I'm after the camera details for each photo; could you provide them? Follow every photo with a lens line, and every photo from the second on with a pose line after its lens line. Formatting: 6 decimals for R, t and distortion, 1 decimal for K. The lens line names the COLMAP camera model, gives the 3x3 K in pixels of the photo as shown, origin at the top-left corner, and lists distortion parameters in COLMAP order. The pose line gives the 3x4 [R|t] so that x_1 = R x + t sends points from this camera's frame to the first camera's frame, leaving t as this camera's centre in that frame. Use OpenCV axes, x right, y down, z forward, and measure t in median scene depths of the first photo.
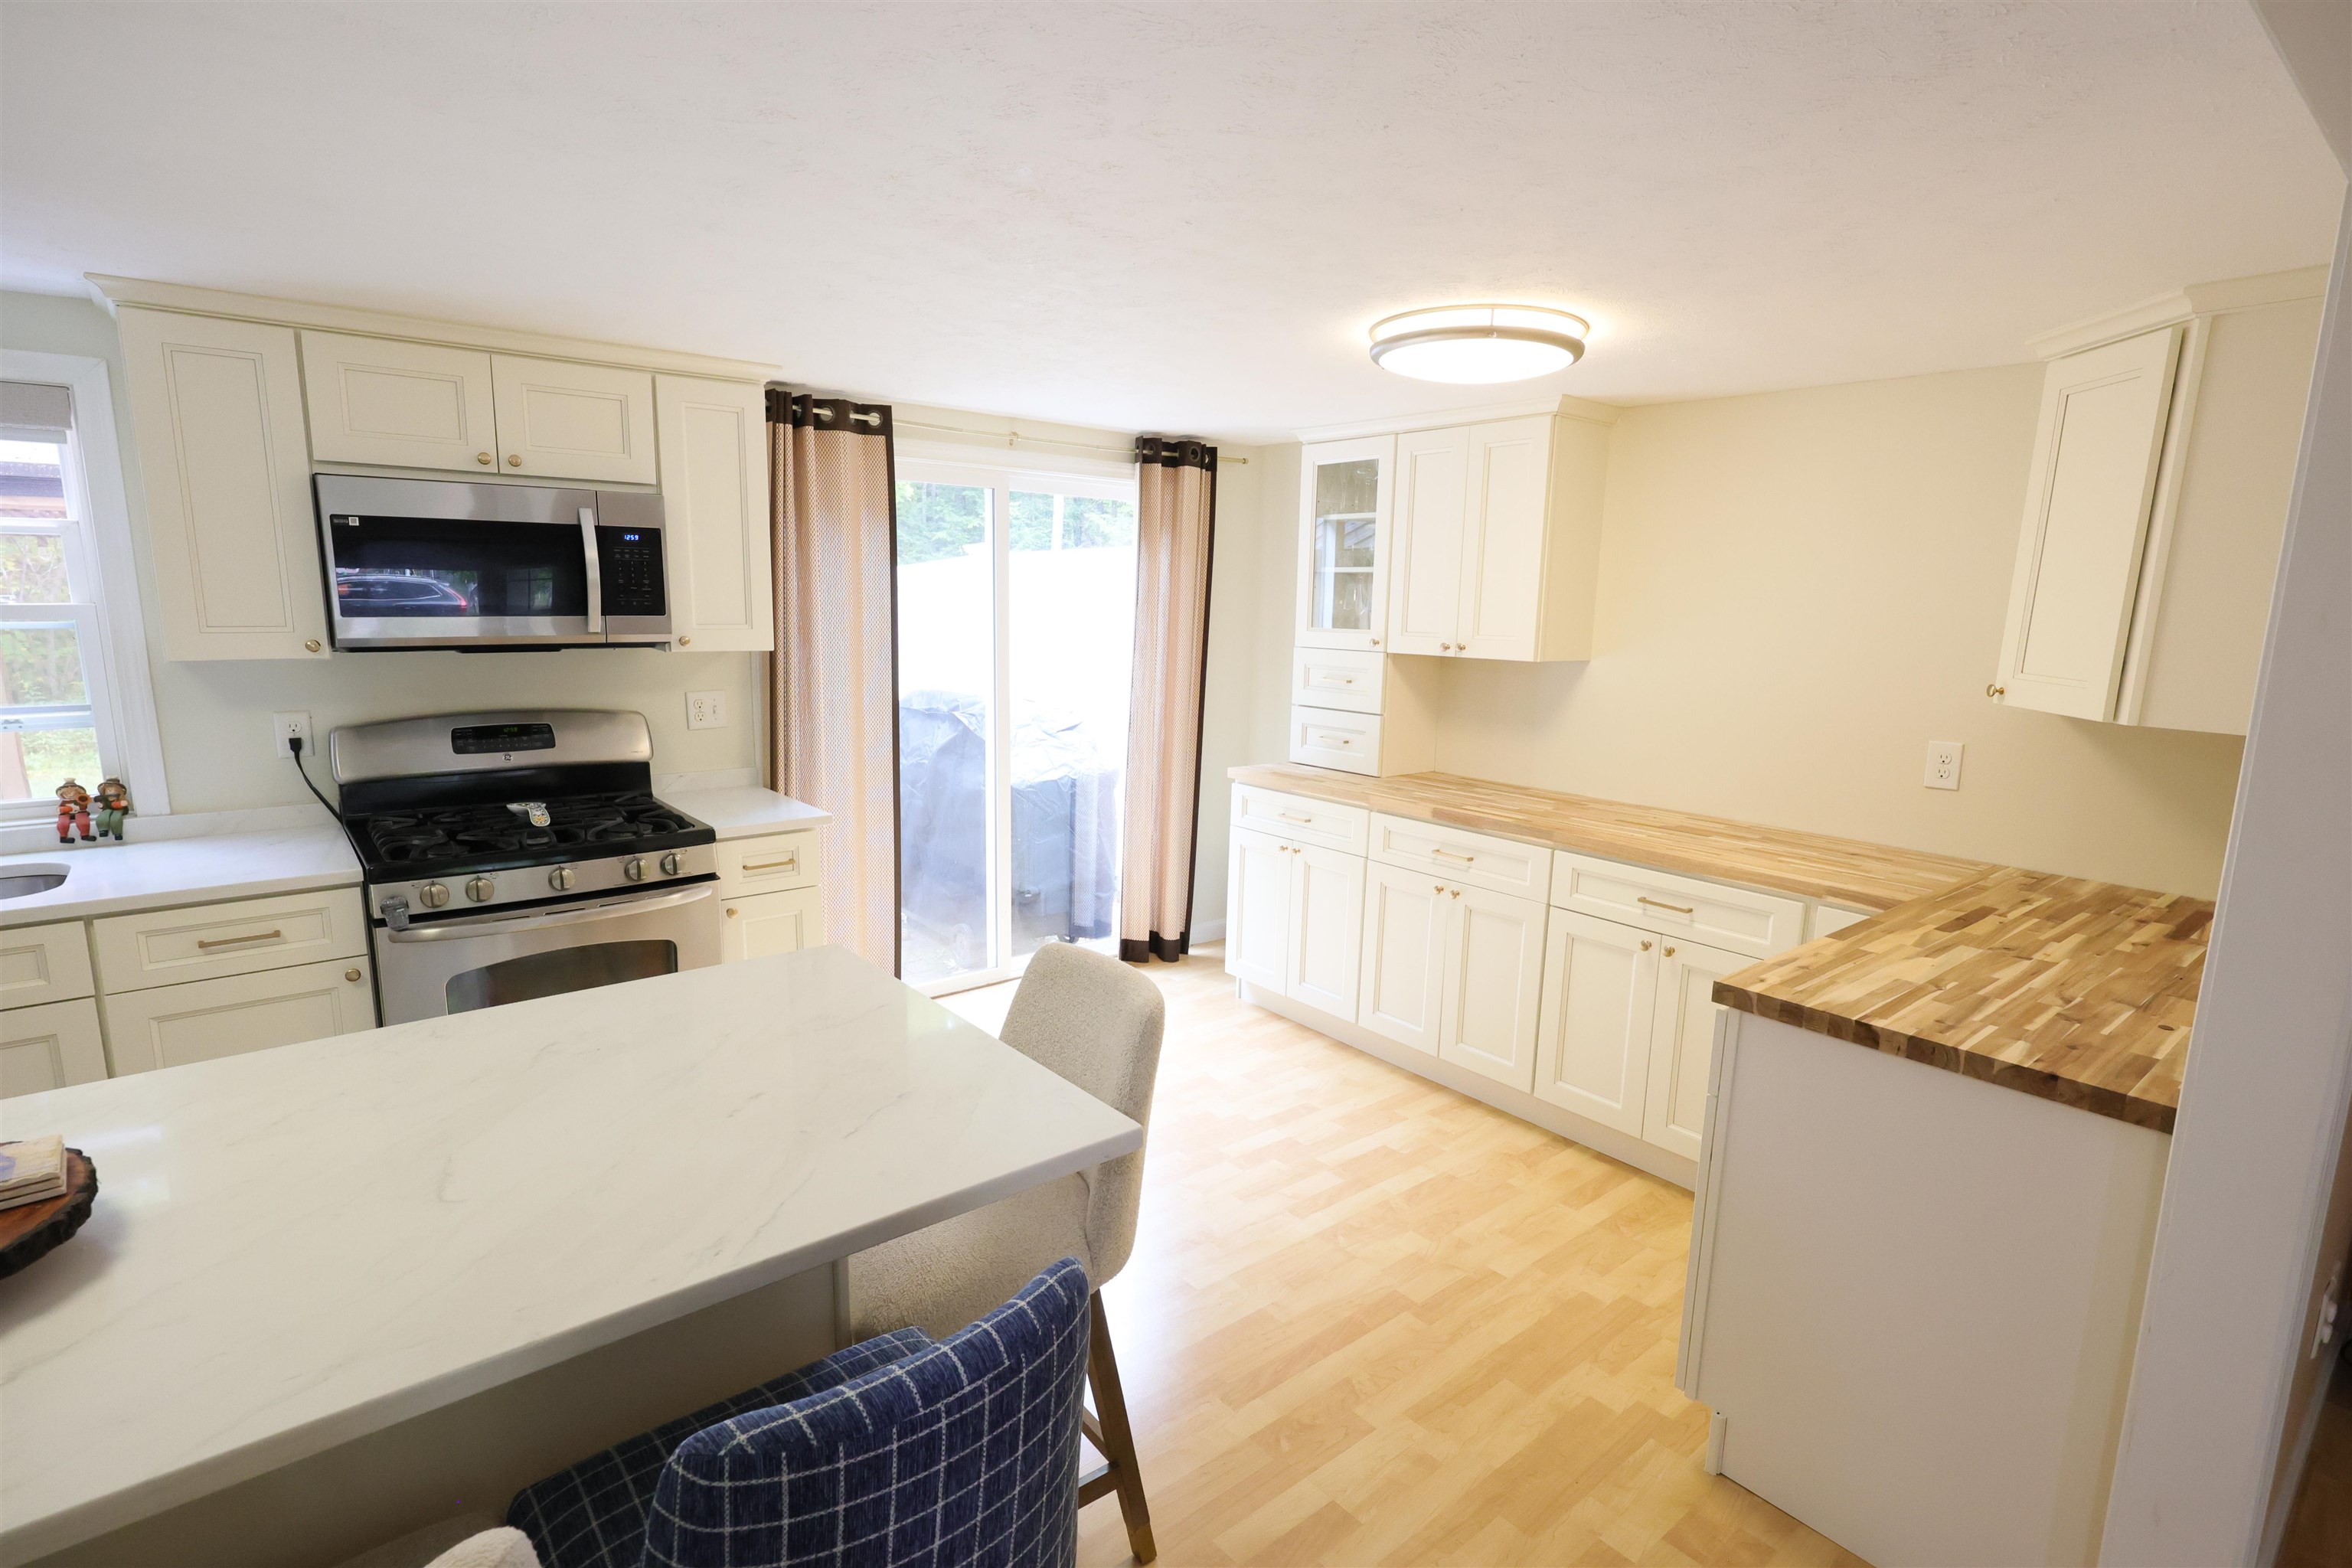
lens RADIAL K [[1132.8, 0, 1183.0], [0, 1132.8, 796.6], [0, 0, 1]] dist [0.003723, -0.000745]
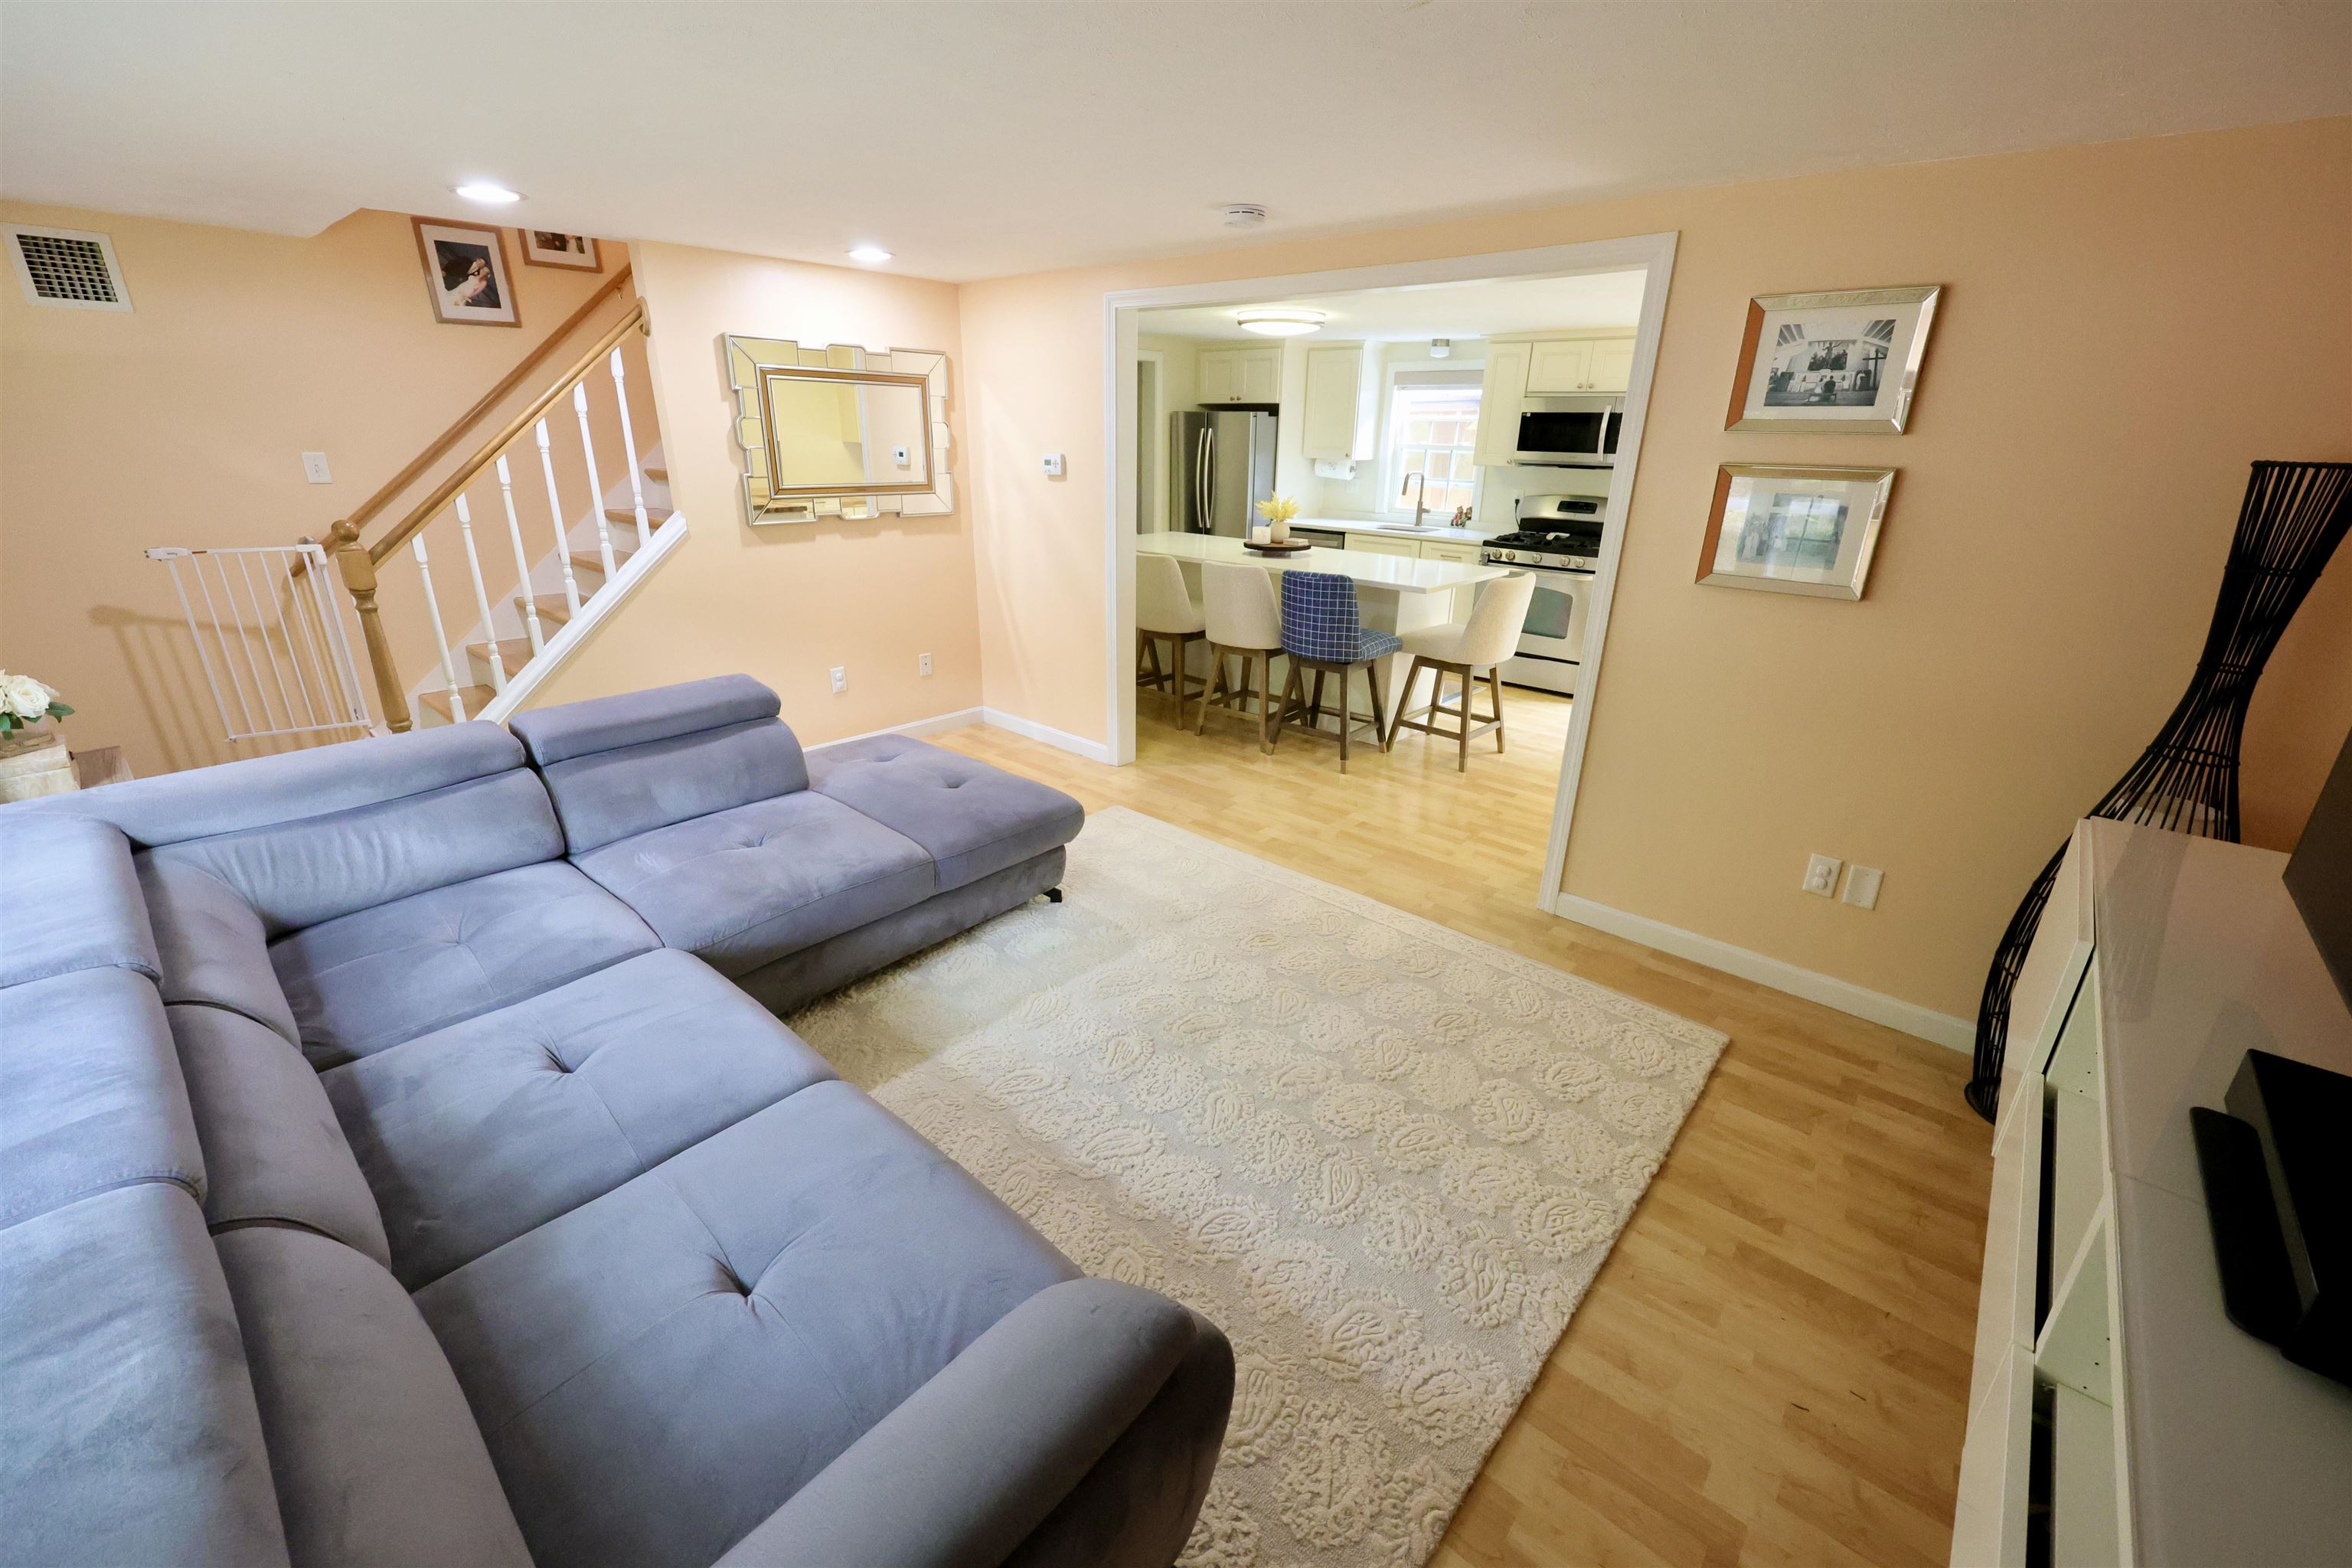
lens RADIAL K [[942.2, 0, 1170.2], [0, 942.2, 784.0], [0, 0, 1]] dist [0.003287, -0.000108]
pose [[0.155051, 0.336518, -0.928824, 1.142966], [-0.194220, 0.932230, 0.305330, 0.045416], [0.968627, 0.133055, 0.209901, -0.144796]]
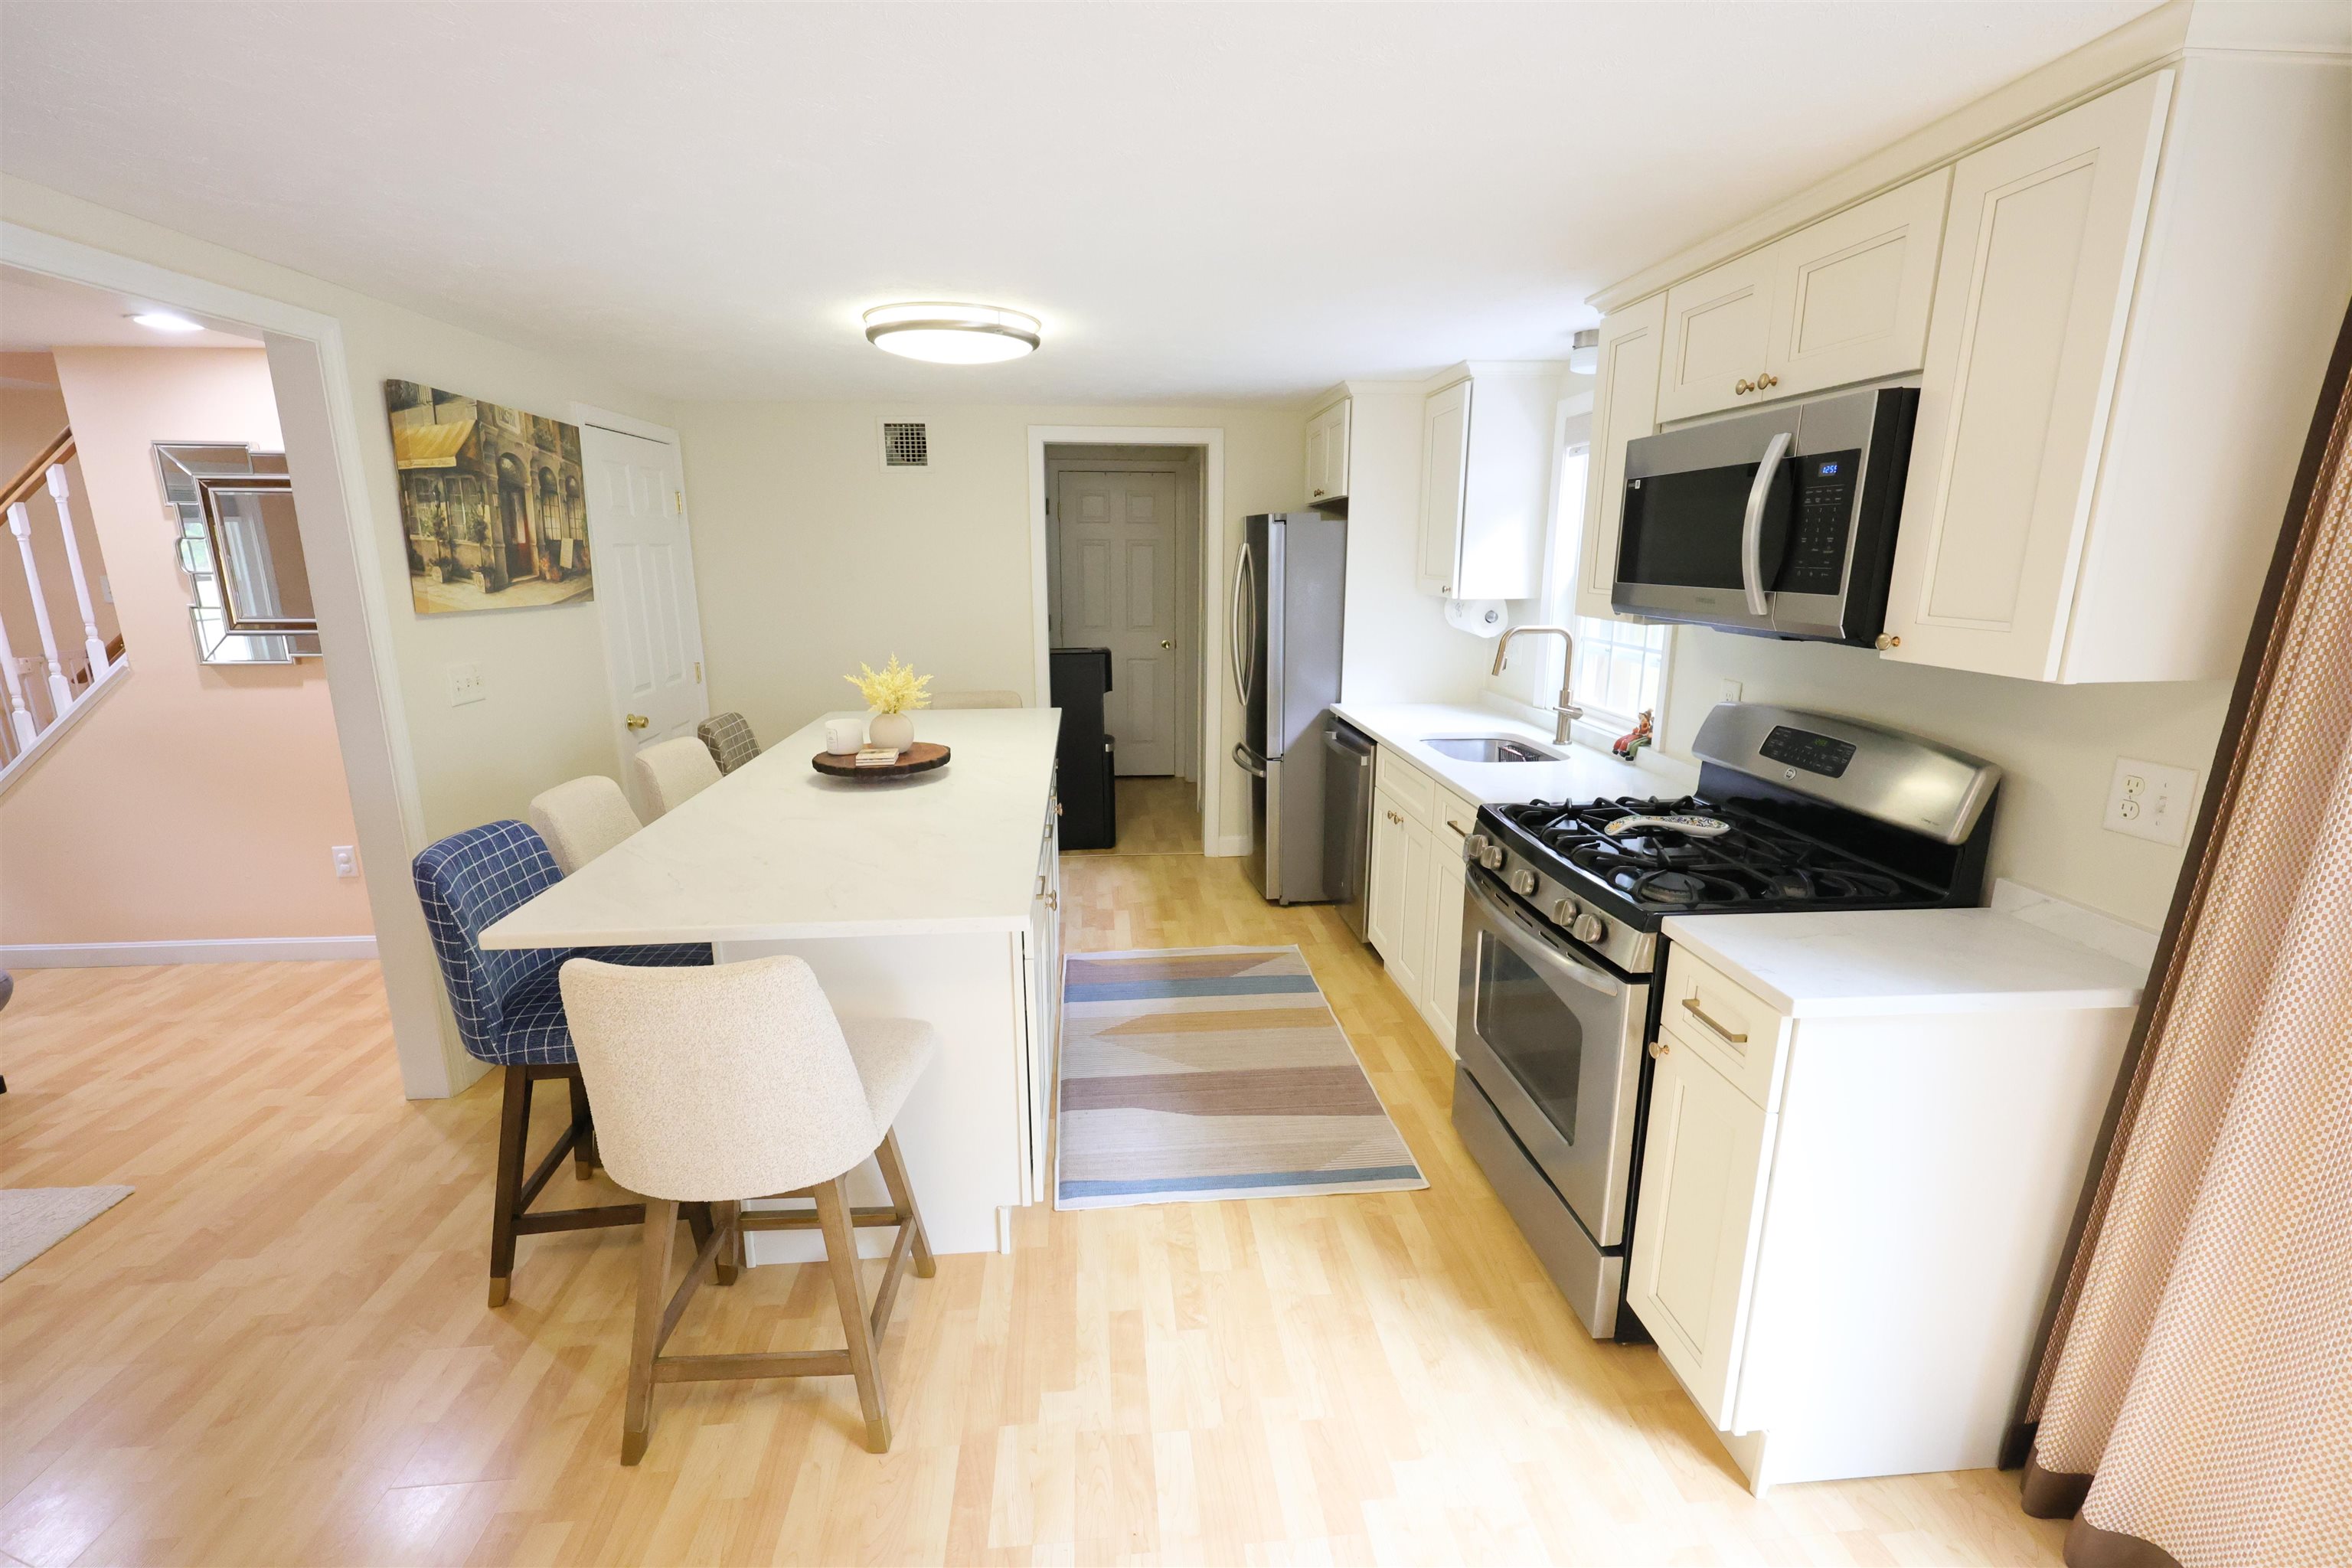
lens RADIAL K [[990.2, 0, 1161.0], [0, 990.2, 778.5], [0, 0, 1]] dist [-0.000204, 0.000729]
pose [[-0.568518, 0.170243, -0.804863, 0.168965], [-0.158606, 0.937317, 0.310292, -0.151190], [0.807237, 0.304062, -0.505880, 0.869665]]
